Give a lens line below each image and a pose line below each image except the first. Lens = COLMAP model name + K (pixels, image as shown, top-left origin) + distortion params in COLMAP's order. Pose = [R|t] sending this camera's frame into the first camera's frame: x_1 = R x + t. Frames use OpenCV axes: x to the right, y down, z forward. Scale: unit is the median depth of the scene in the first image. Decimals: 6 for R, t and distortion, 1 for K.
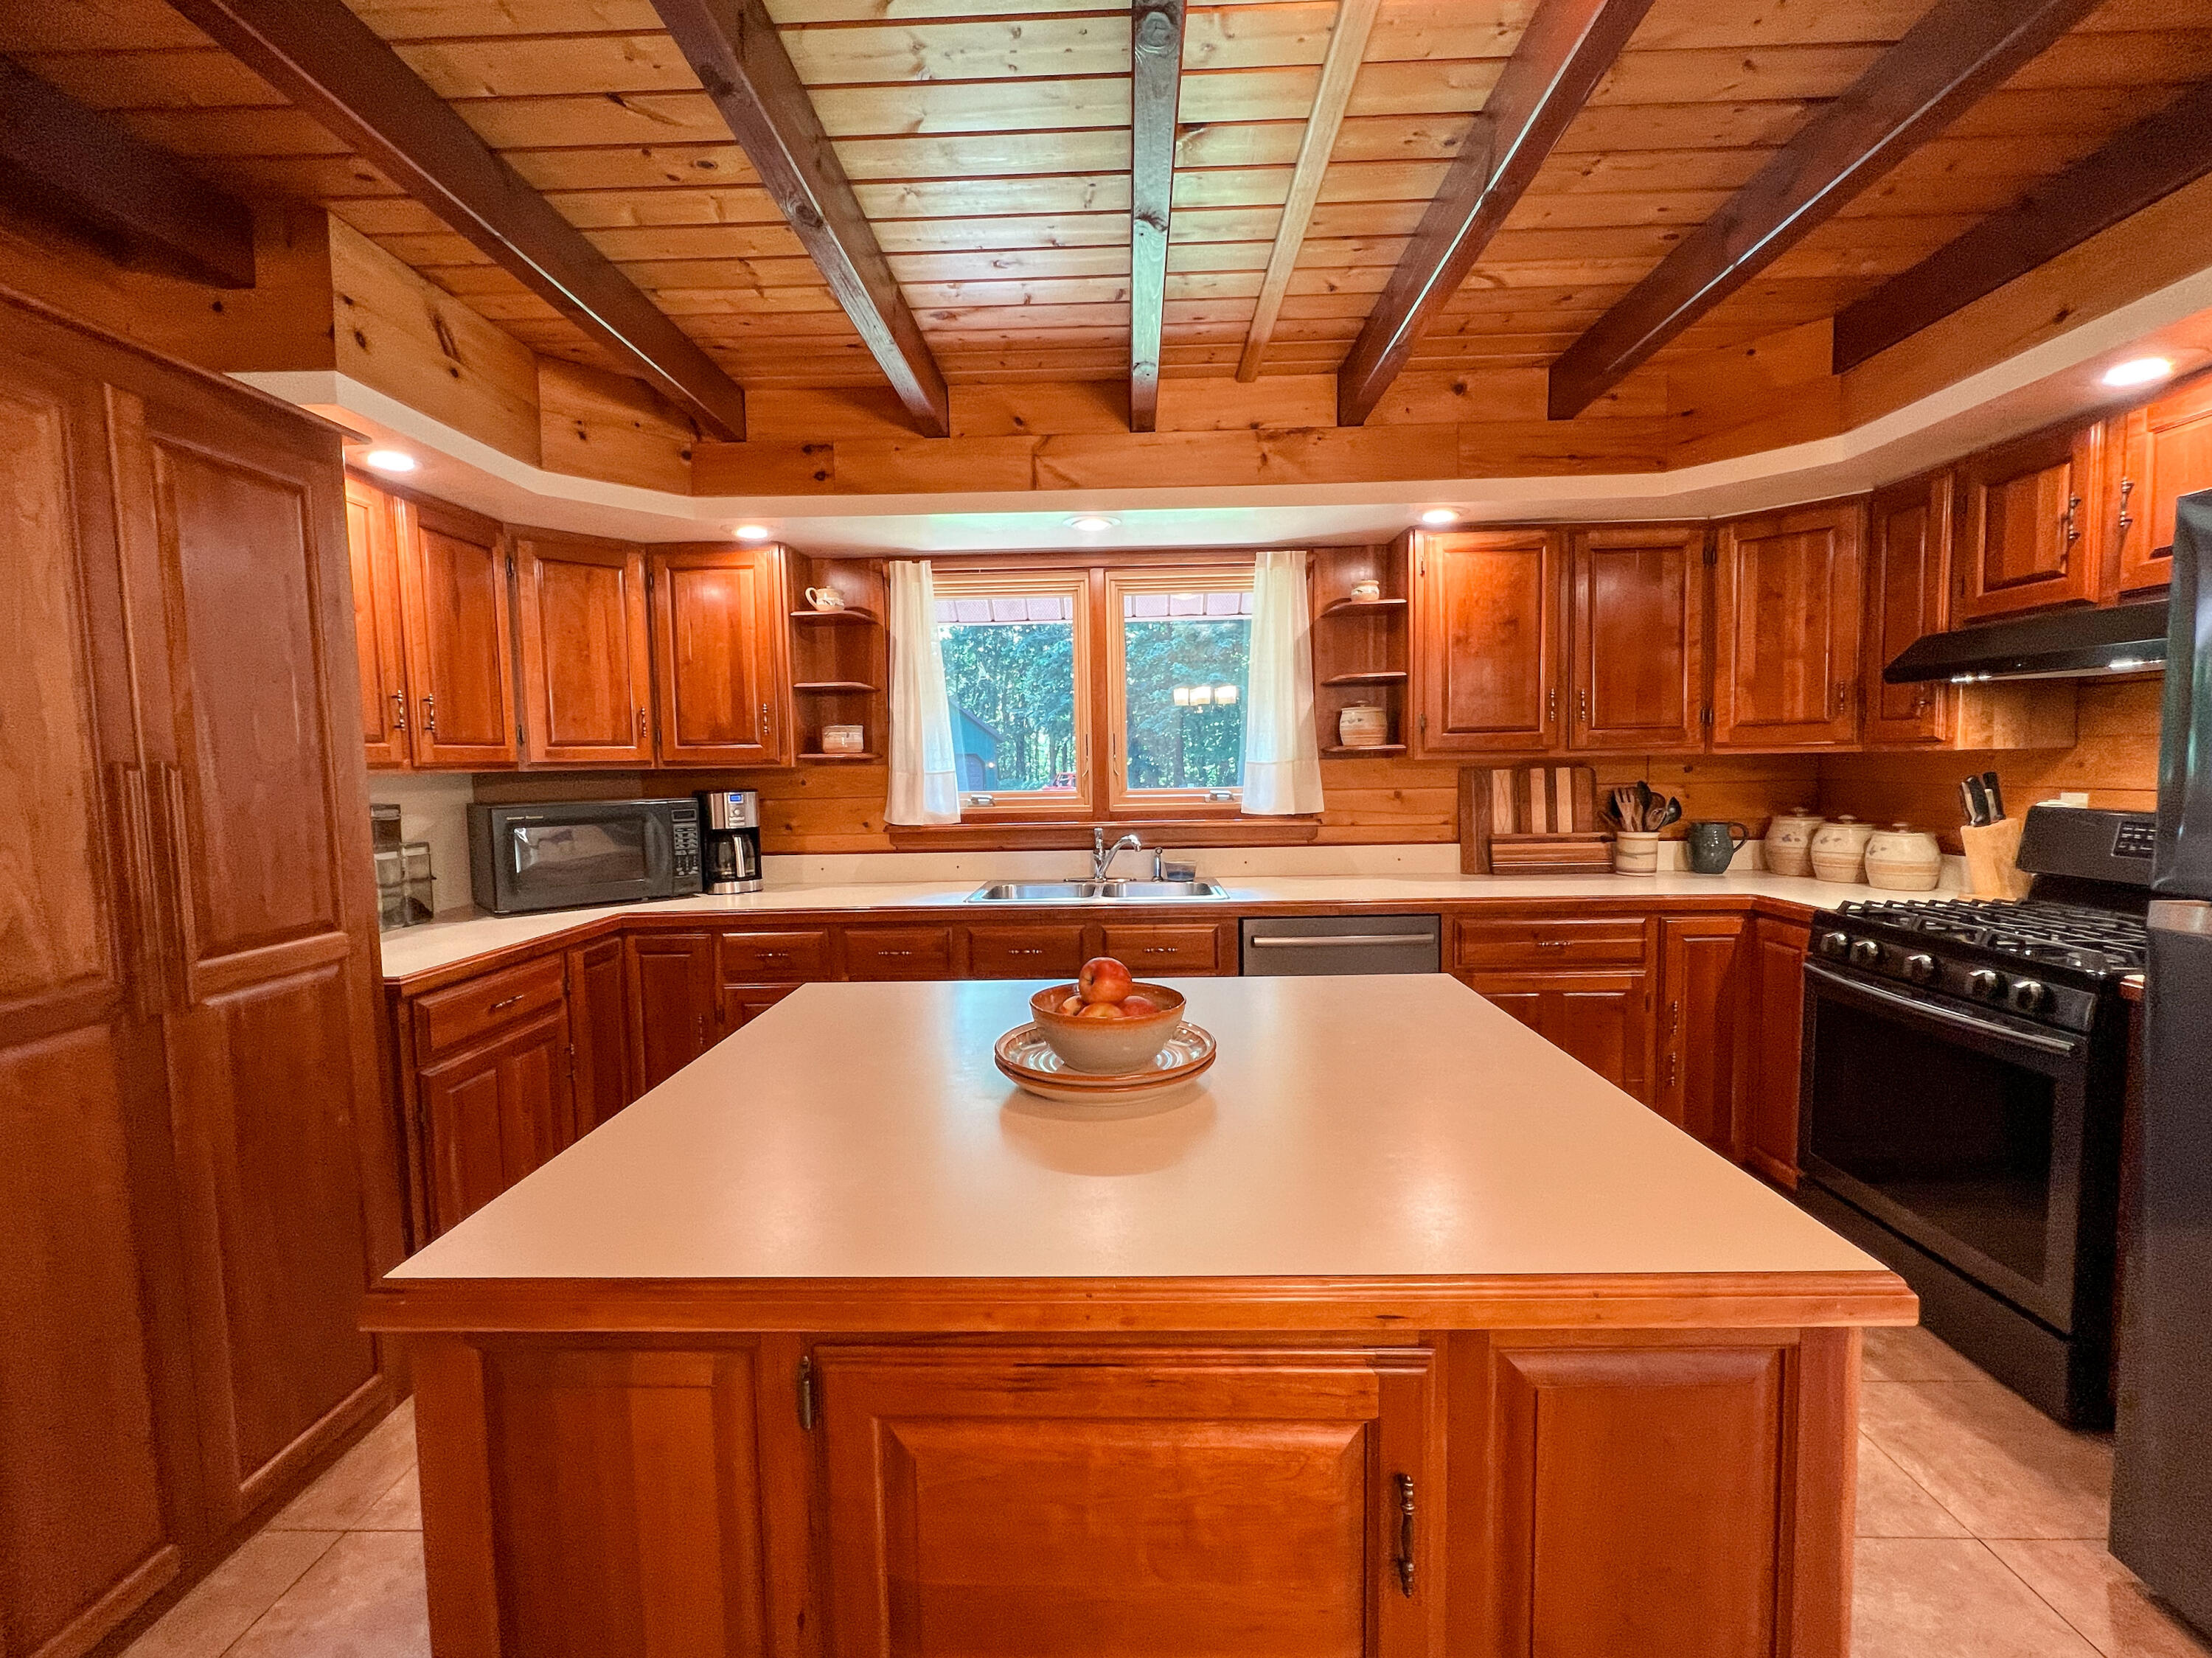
lens RADIAL K [[950.7, 0, 1106.4], [0, 950.7, 829.9], [0, 0, 1]] dist [-0.000859, 0.000190]
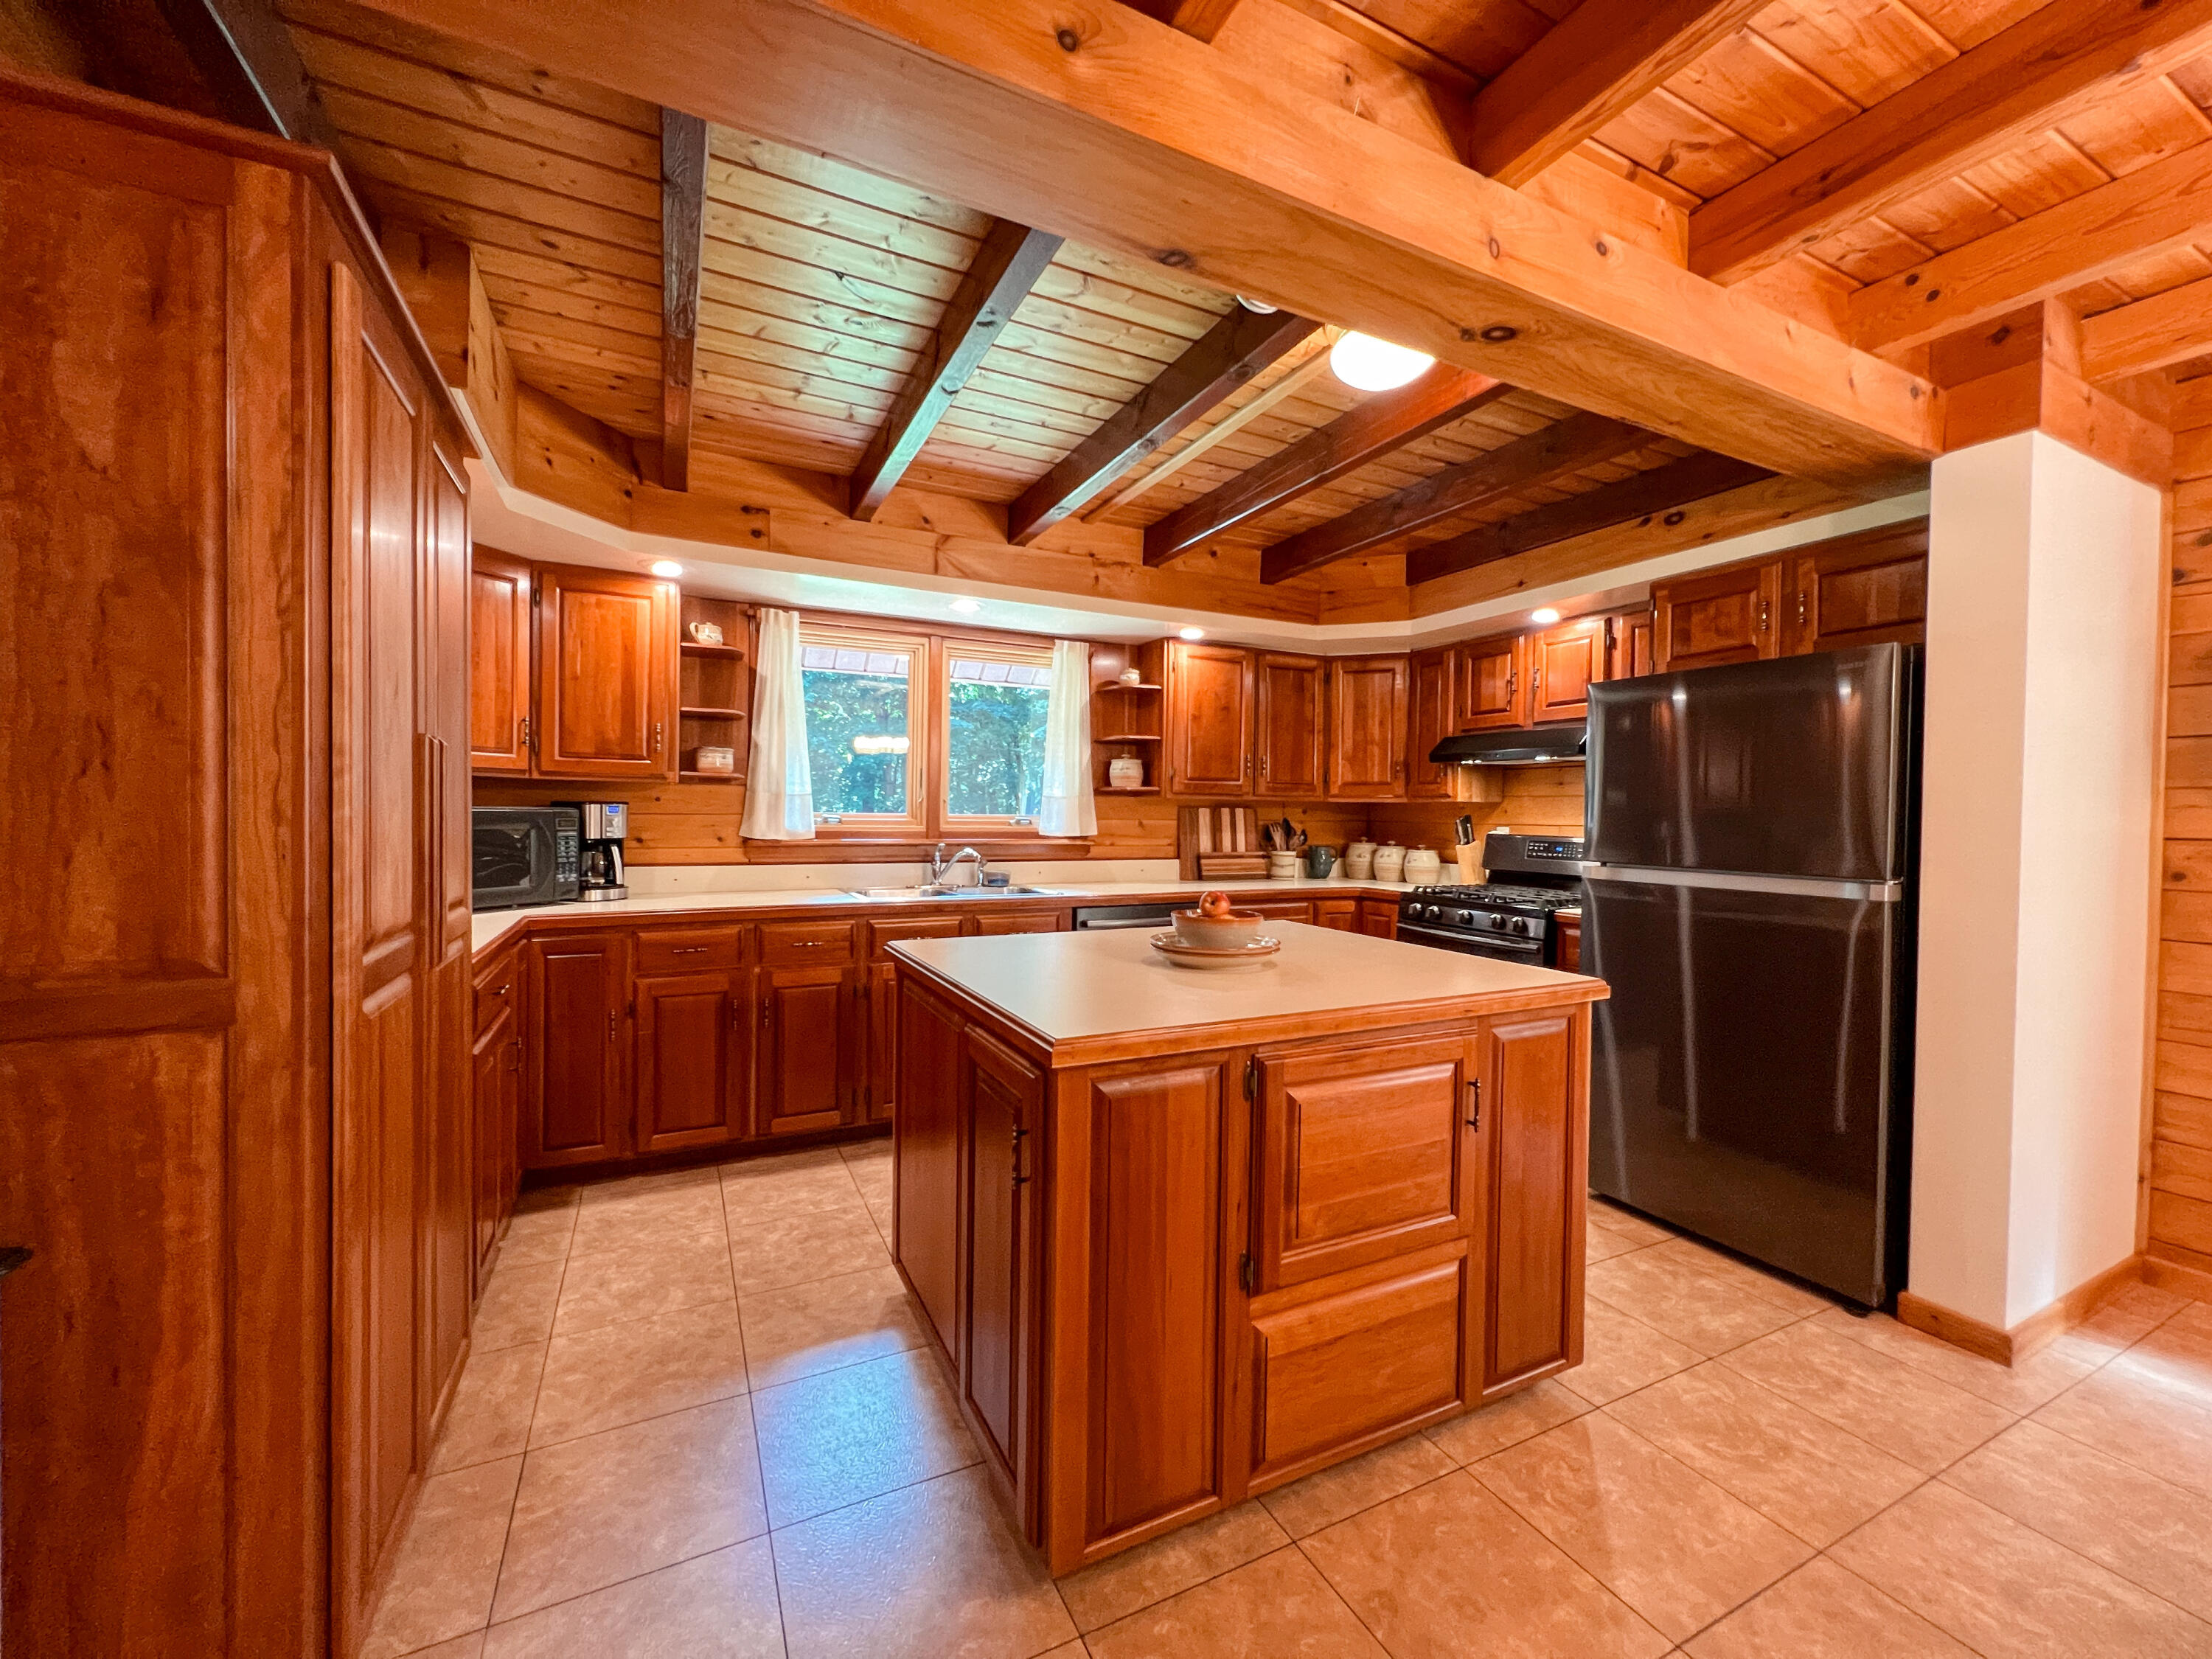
lens RADIAL K [[888.3, 0, 1108.1], [0, 888.3, 830.4], [0, 0, 1]] dist [0.002555, 0.000008]
pose [[0.882427, 0.021854, 0.469941, -0.388048], [0.004175, 0.998517, -0.054273, 0.047914], [-0.470430, 0.049854, 0.881028, -0.134107]]
